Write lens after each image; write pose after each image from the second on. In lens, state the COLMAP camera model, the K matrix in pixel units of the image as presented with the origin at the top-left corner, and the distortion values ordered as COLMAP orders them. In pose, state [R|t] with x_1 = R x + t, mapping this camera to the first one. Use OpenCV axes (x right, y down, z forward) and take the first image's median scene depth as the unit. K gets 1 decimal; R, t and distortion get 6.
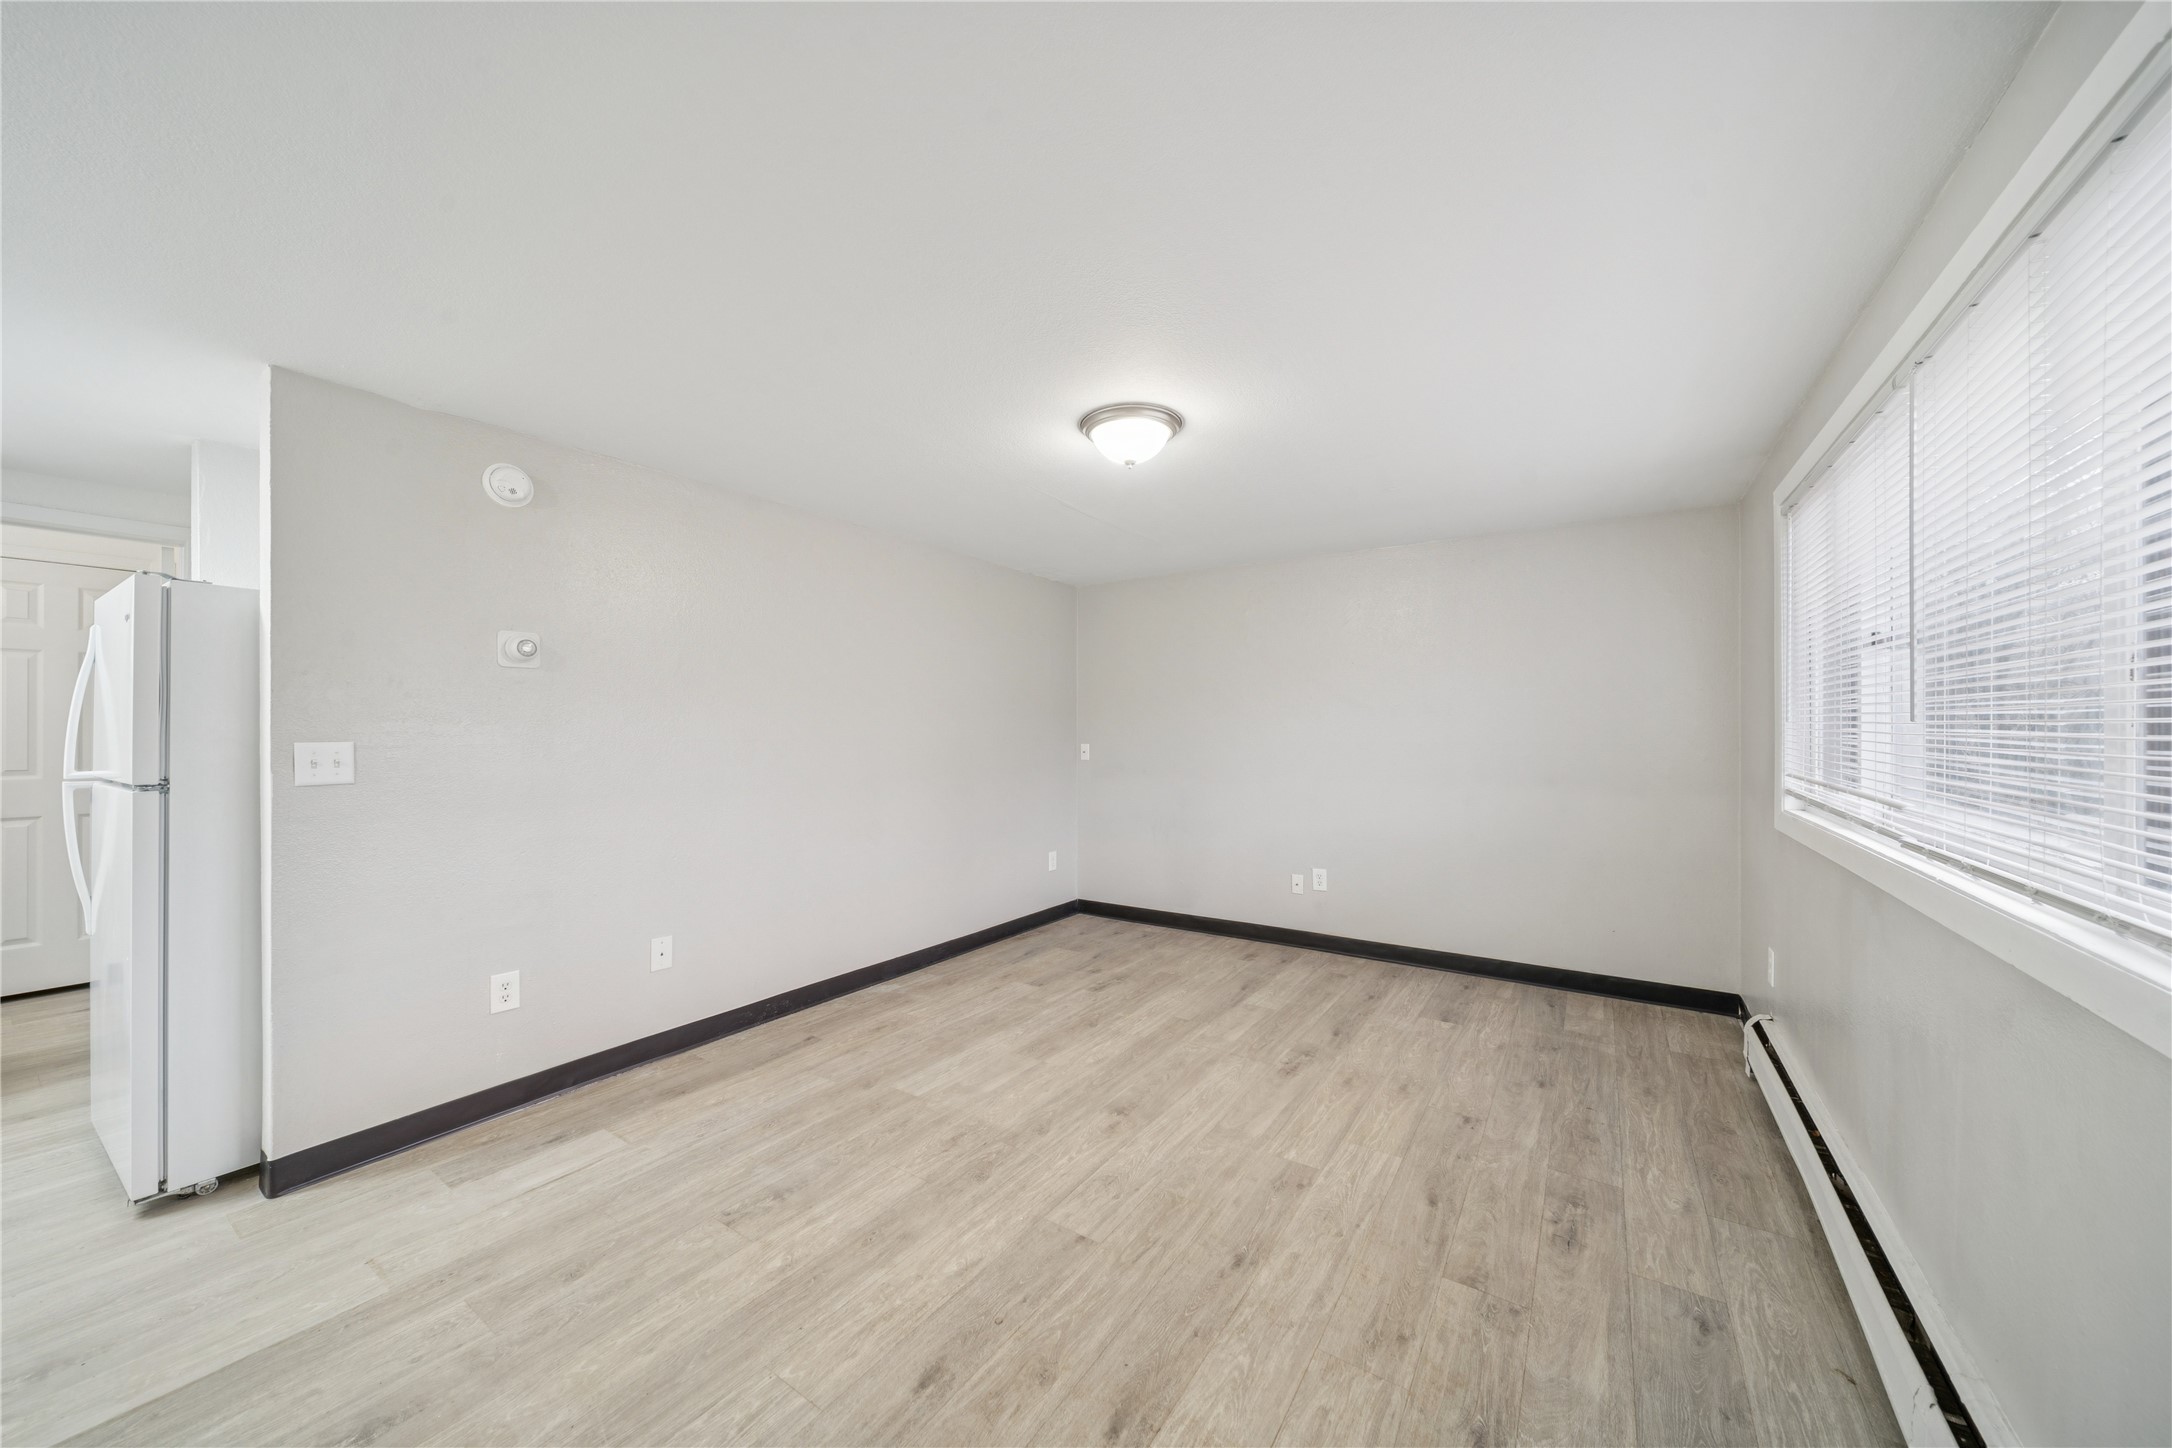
lens RADIAL K [[761.9, 0, 1080.2], [0, 761.9, 731.7], [0, 0, 1]] dist [-0.000121, -0.000304]
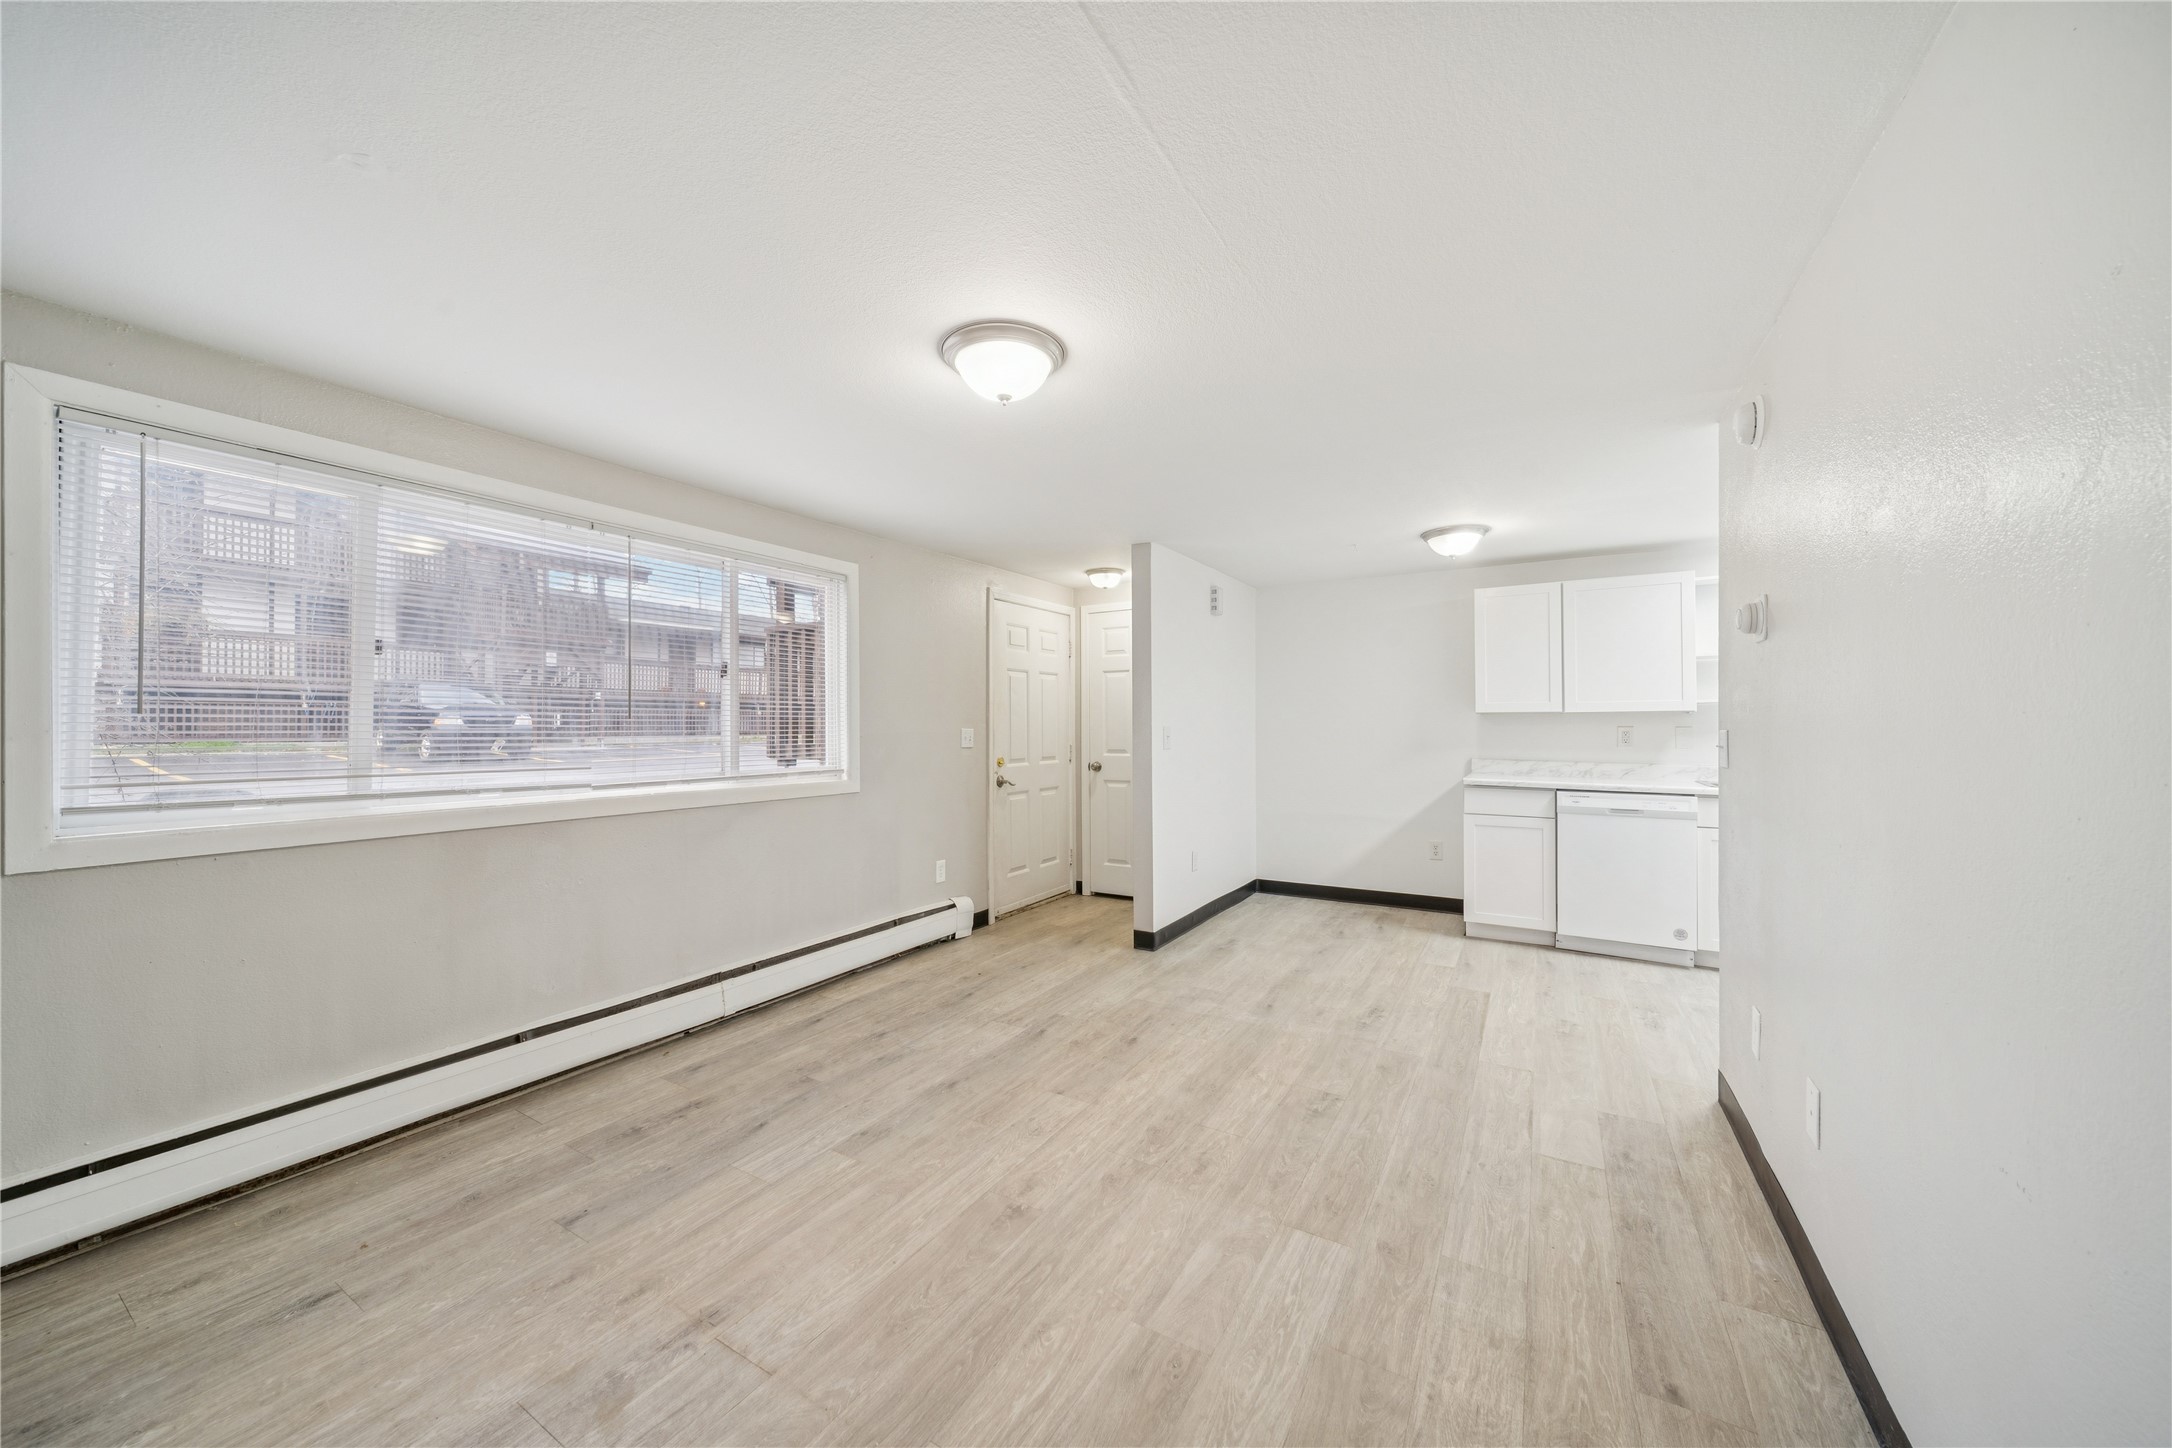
lens RADIAL K [[768.7, 0, 1081.5], [0, 768.7, 721.1], [0, 0, 1]] dist [0.000147, -0.000141]
pose [[-0.998481, 0.003099, -0.055003, 0.032084], [0.003117, 0.999995, -0.000242, -0.001879], [0.055002, -0.000413, -0.998486, 2.057095]]
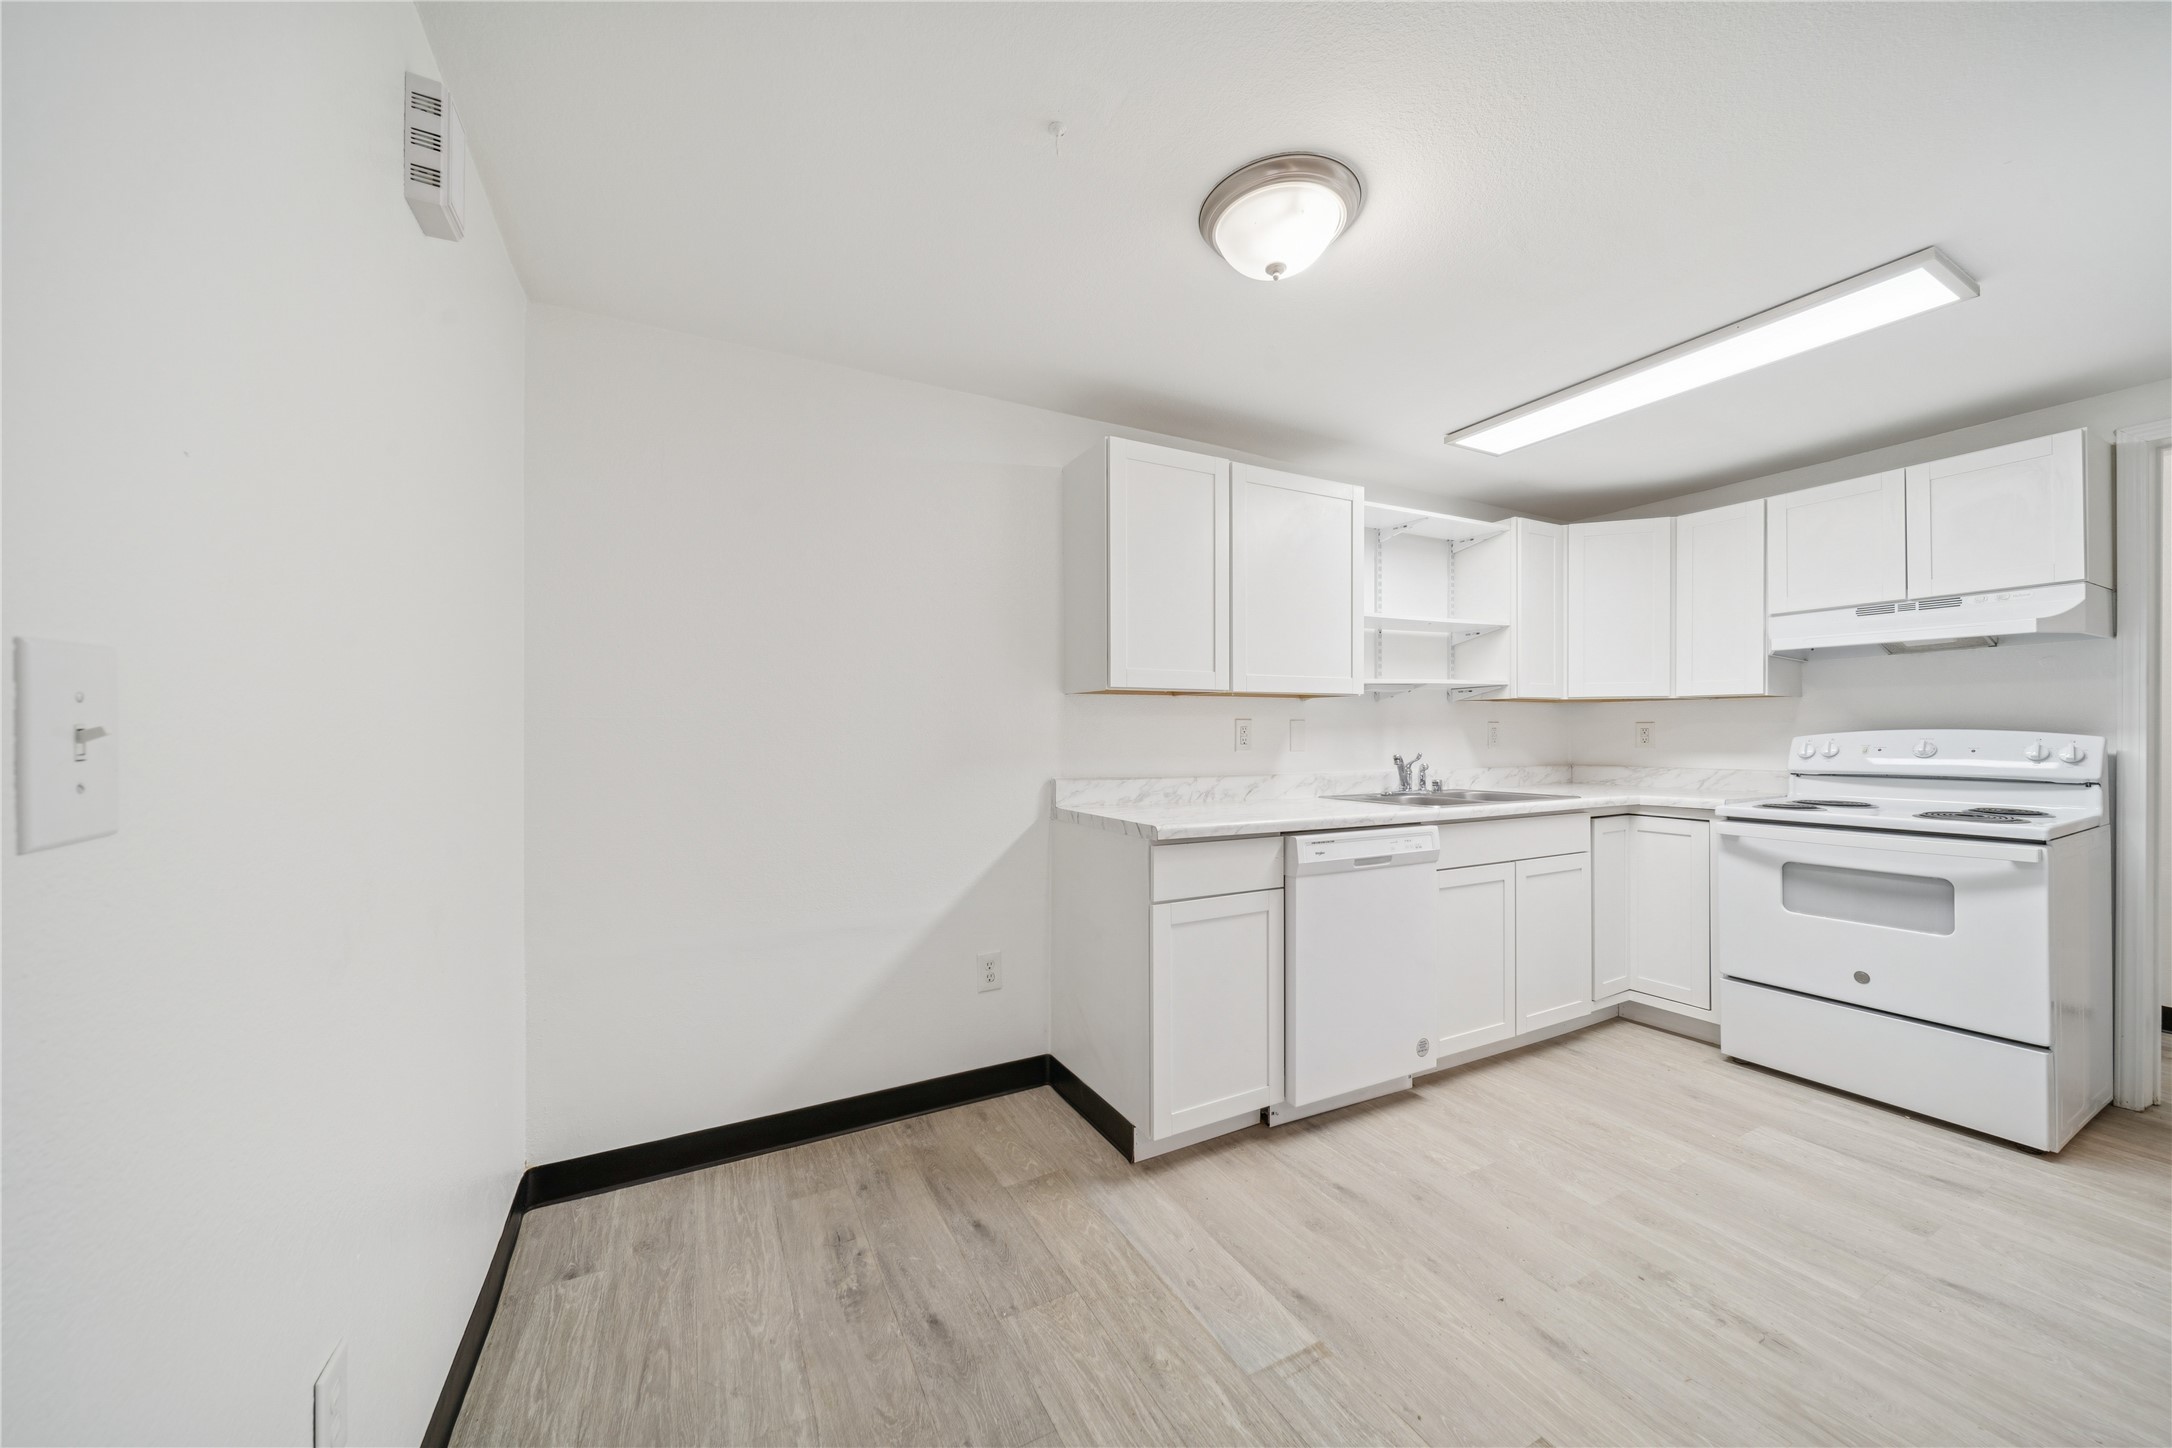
lens RADIAL K [[761.9, 0, 1080.2], [0, 761.9, 731.7], [0, 0, 1]] dist [-0.000121, -0.000304]
pose [[-0.475393, 0.002303, -0.879770, -0.243502], [-0.000323, 0.999996, 0.002792, 0.036152], [0.879773, 0.001611, -0.475391, 0.441258]]
